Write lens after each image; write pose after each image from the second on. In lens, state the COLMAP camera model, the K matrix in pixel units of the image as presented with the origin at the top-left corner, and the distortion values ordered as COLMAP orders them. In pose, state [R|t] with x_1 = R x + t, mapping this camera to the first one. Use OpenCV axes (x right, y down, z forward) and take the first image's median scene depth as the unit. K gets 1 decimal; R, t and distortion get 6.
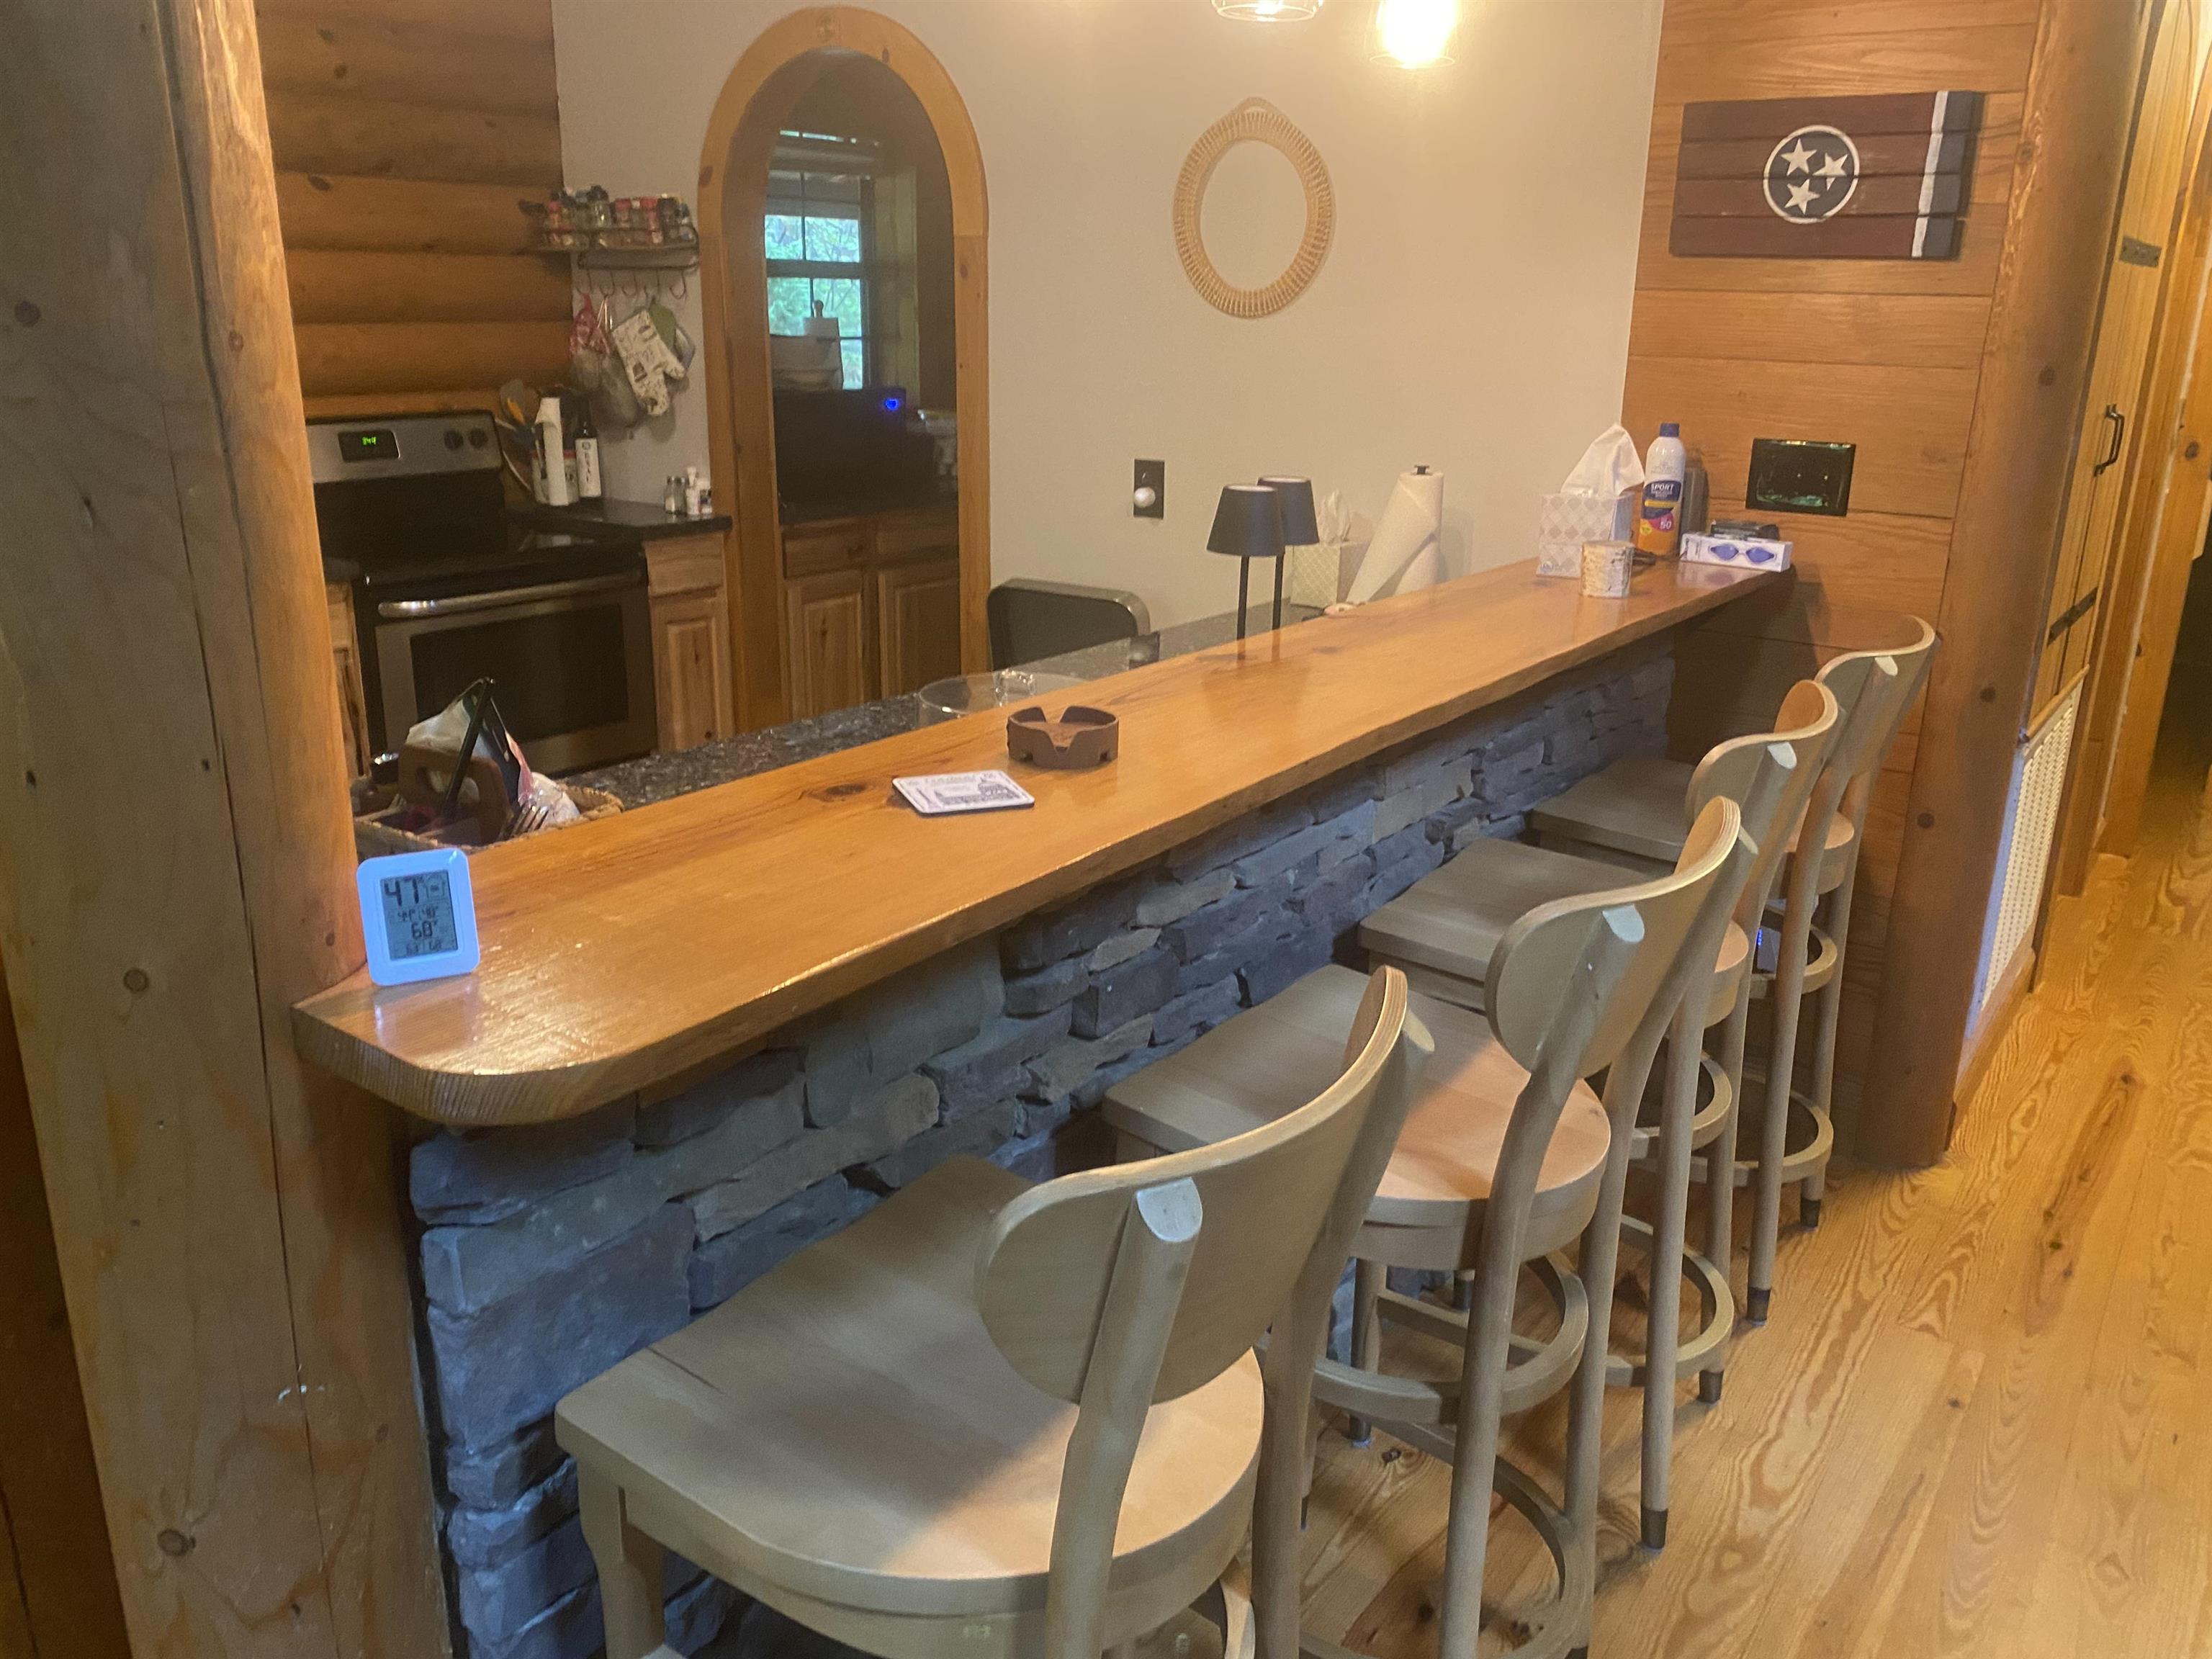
lens RADIAL K [[1691.3, 0, 1099.9], [0, 1691.3, 827.7], [0, 0, 1]] dist [0.031613, -0.003435]
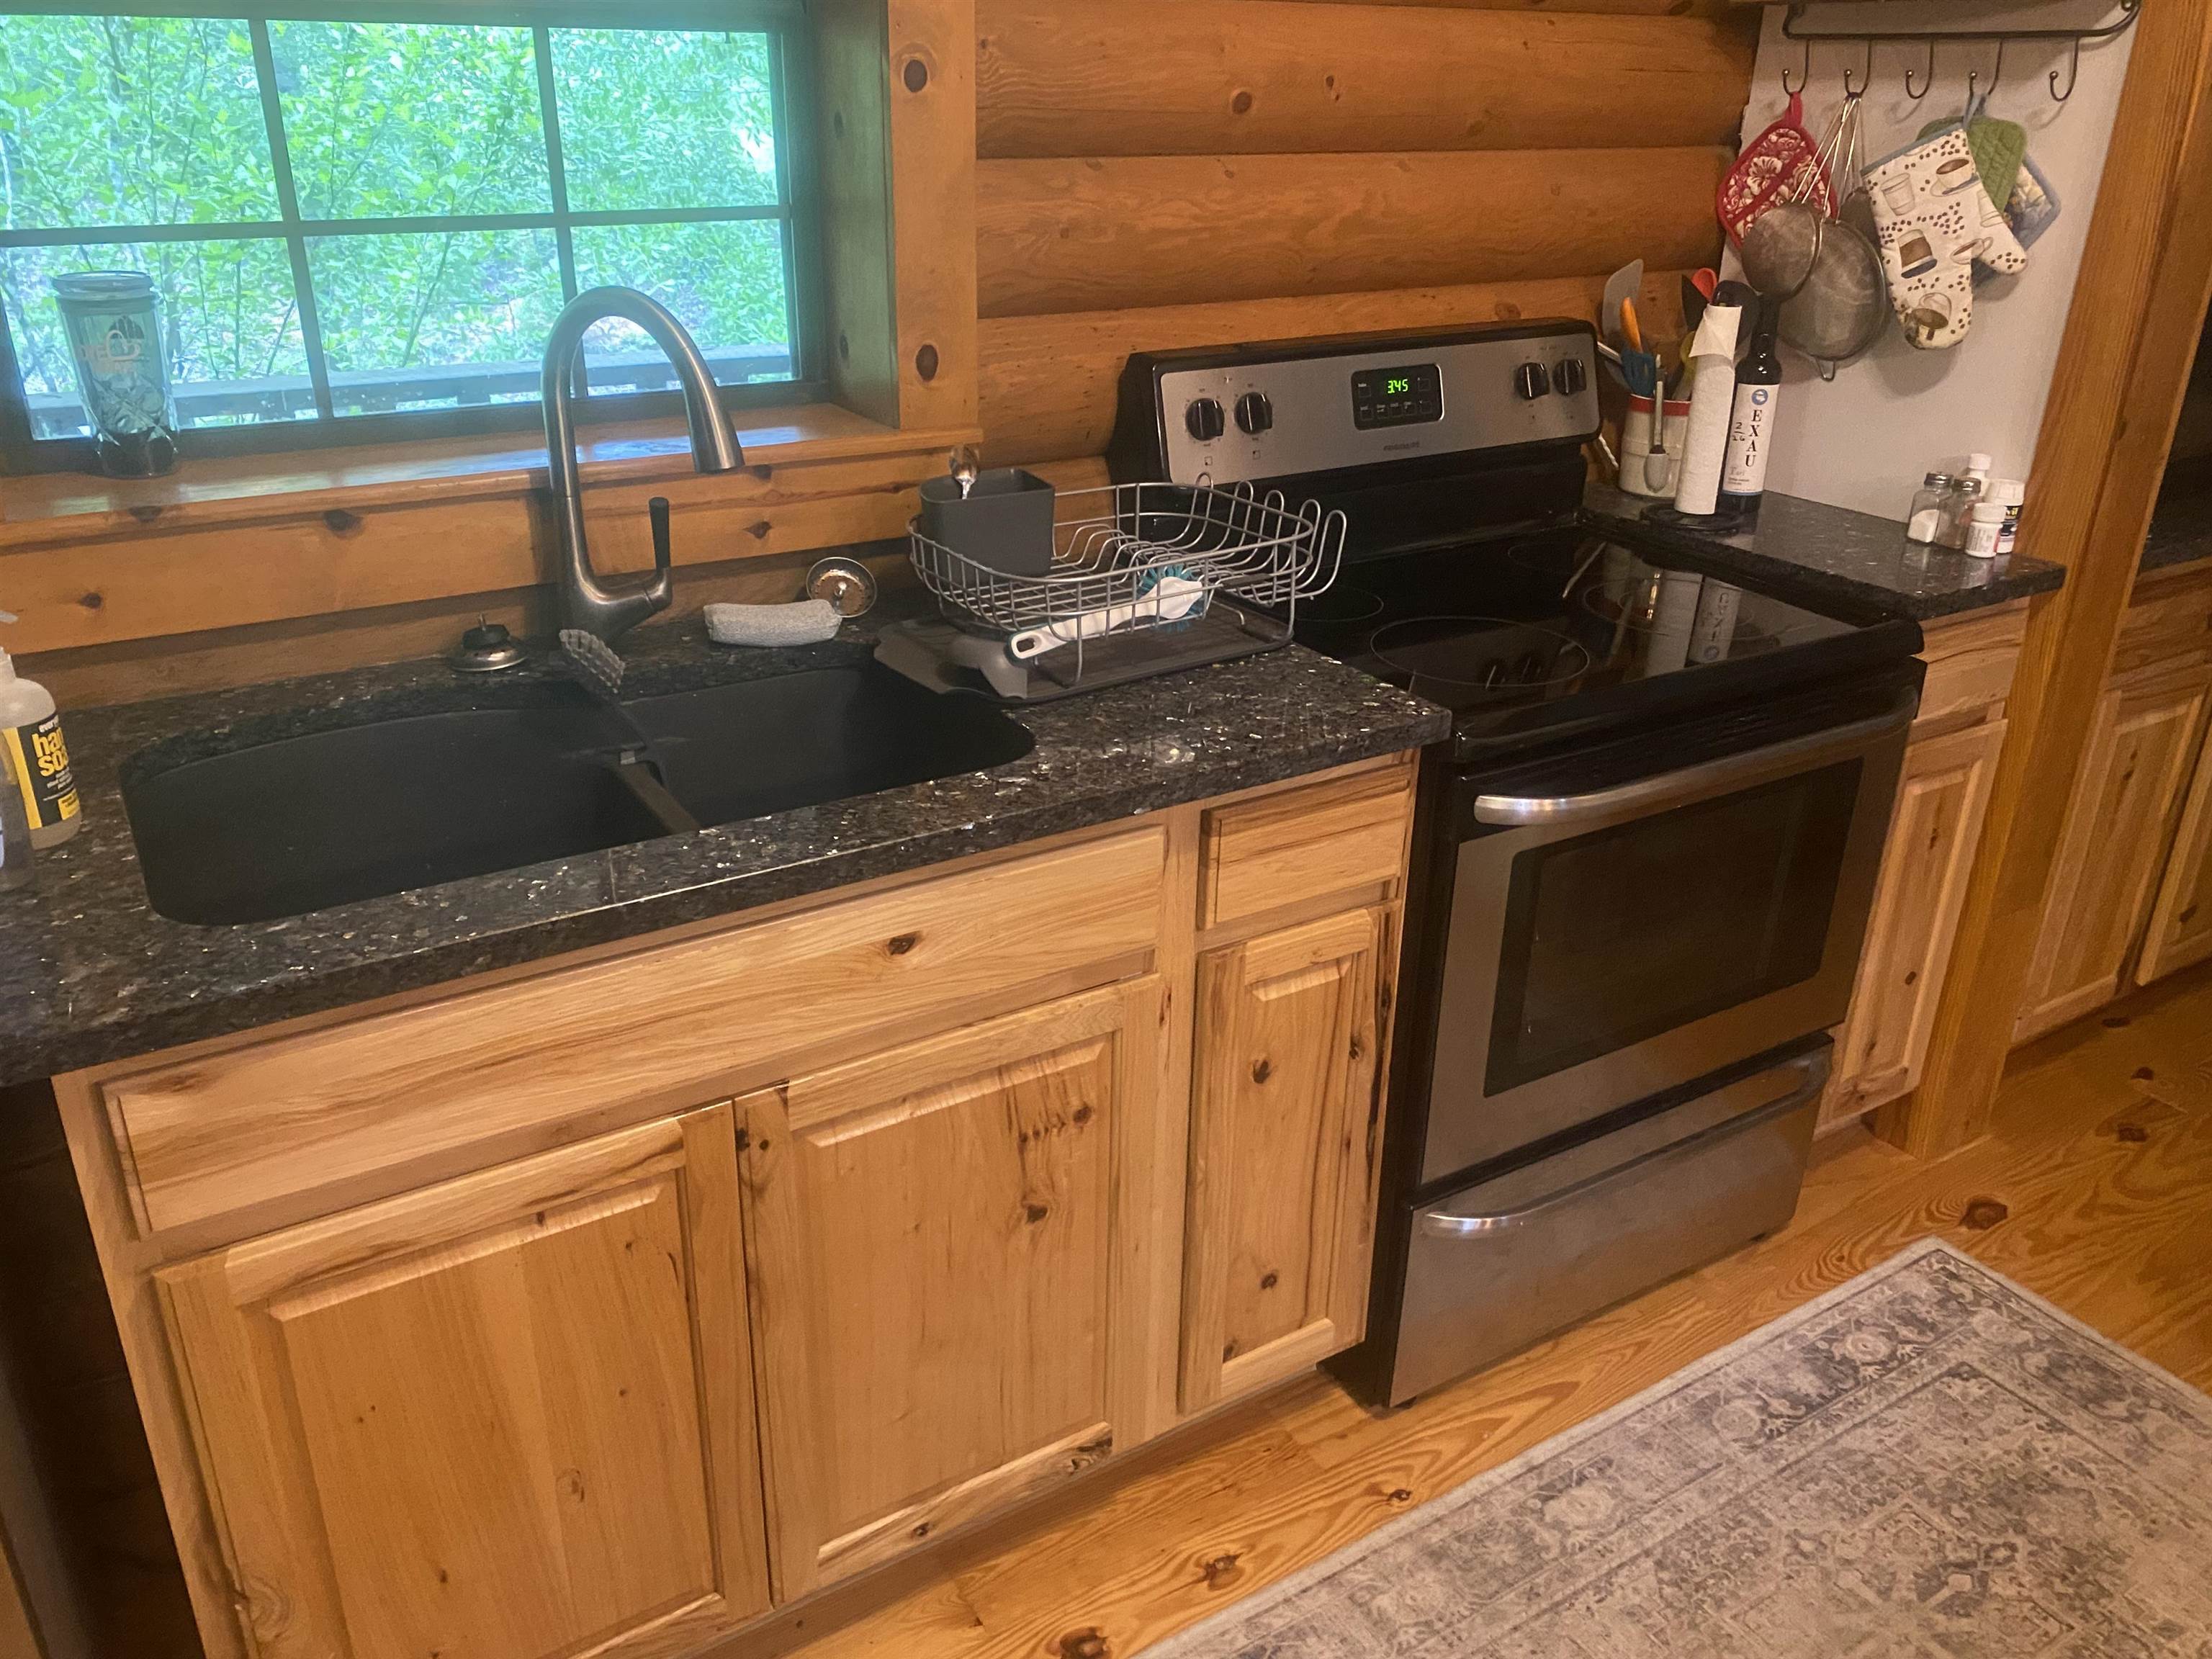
lens RADIAL K [[1691.3, 0, 1105.9], [0, 1691.3, 824.9], [0, 0, 1]] dist [0.031613, -0.003435]
pose [[0.934458, 0.149662, -0.323093, -0.305464], [-0.113210, 0.985172, 0.128918, -0.142385], [0.337596, -0.083891, 0.937545, 0.438937]]
